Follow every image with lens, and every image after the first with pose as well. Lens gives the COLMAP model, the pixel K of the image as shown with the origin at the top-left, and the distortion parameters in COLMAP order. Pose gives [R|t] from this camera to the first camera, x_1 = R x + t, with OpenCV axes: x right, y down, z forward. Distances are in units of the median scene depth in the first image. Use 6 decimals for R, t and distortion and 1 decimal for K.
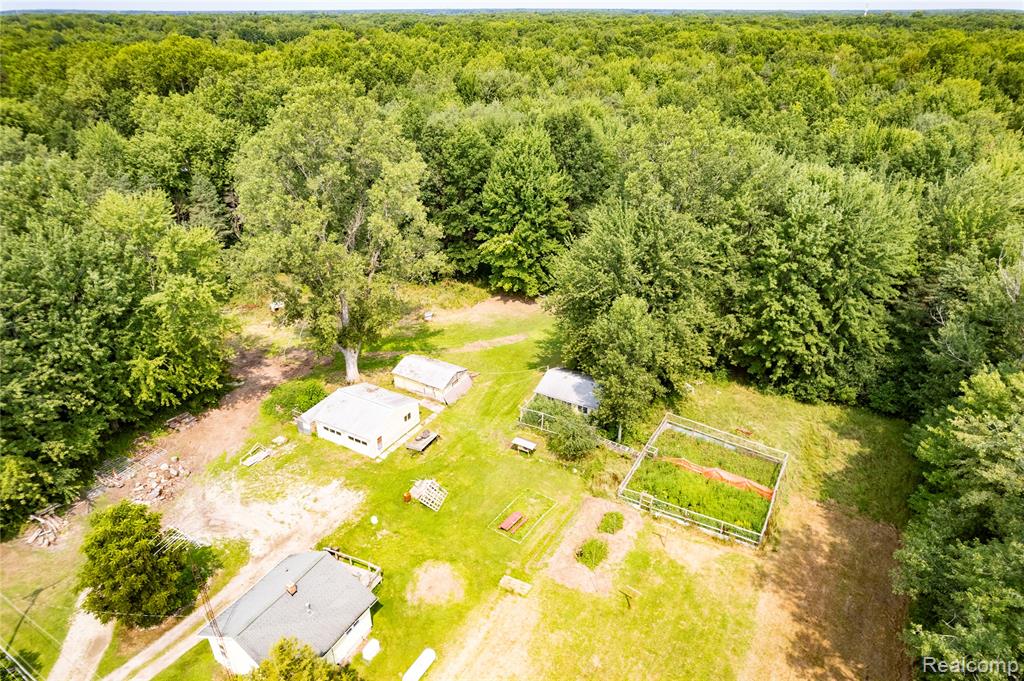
lens RADIAL K [[663.6, 0, 512.0], [0, 663.6, 340.5], [0, 0, 1]] dist [-0.071498, 0.060004]
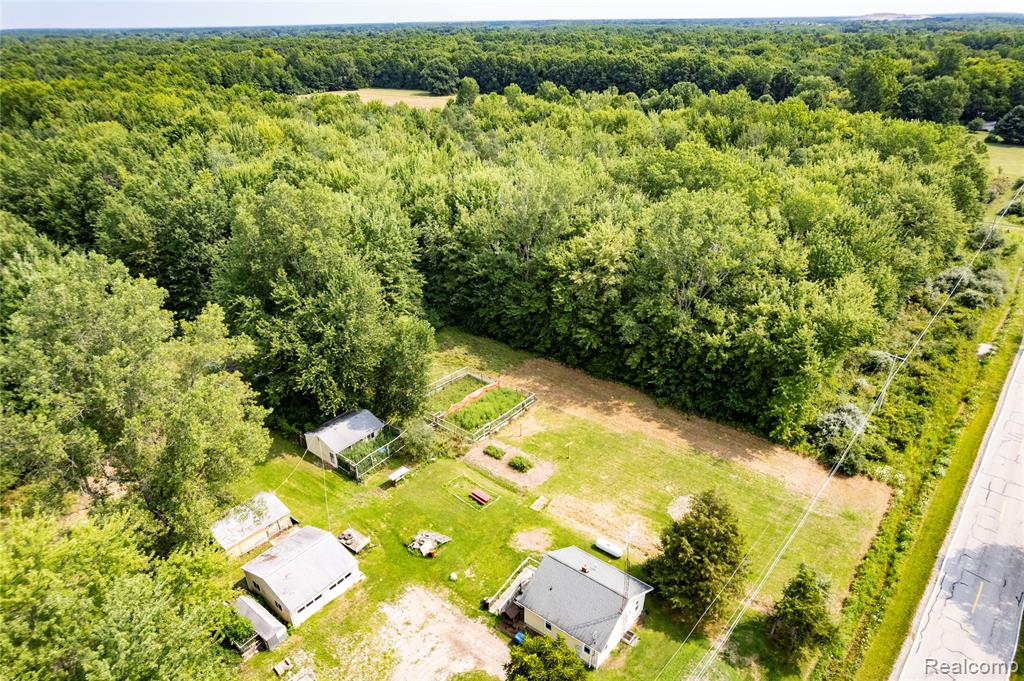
lens RADIAL K [[663.6, 0, 512.0], [0, 663.6, 340.5], [0, 0, 1]] dist [-0.071498, 0.060004]
pose [[0.160773, -0.441132, 0.882924, -0.851204], [0.460874, 0.824600, 0.328070, -0.319015], [-0.872781, 0.354172, 0.335879, 0.340029]]
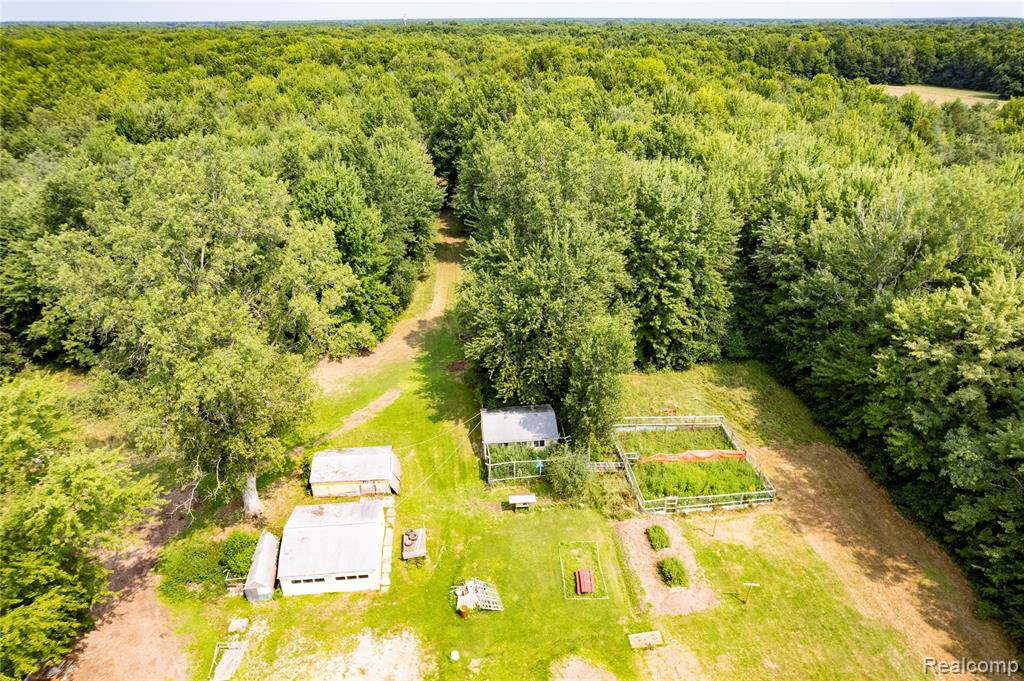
lens RADIAL K [[663.6, 0, 512.0], [0, 663.6, 340.5], [0, 0, 1]] dist [-0.071498, 0.060004]
pose [[0.810497, -0.264915, 0.522412, -0.404035], [0.270664, 0.960335, 0.067063, -0.118999], [-0.519456, 0.087044, 0.850052, 0.200212]]
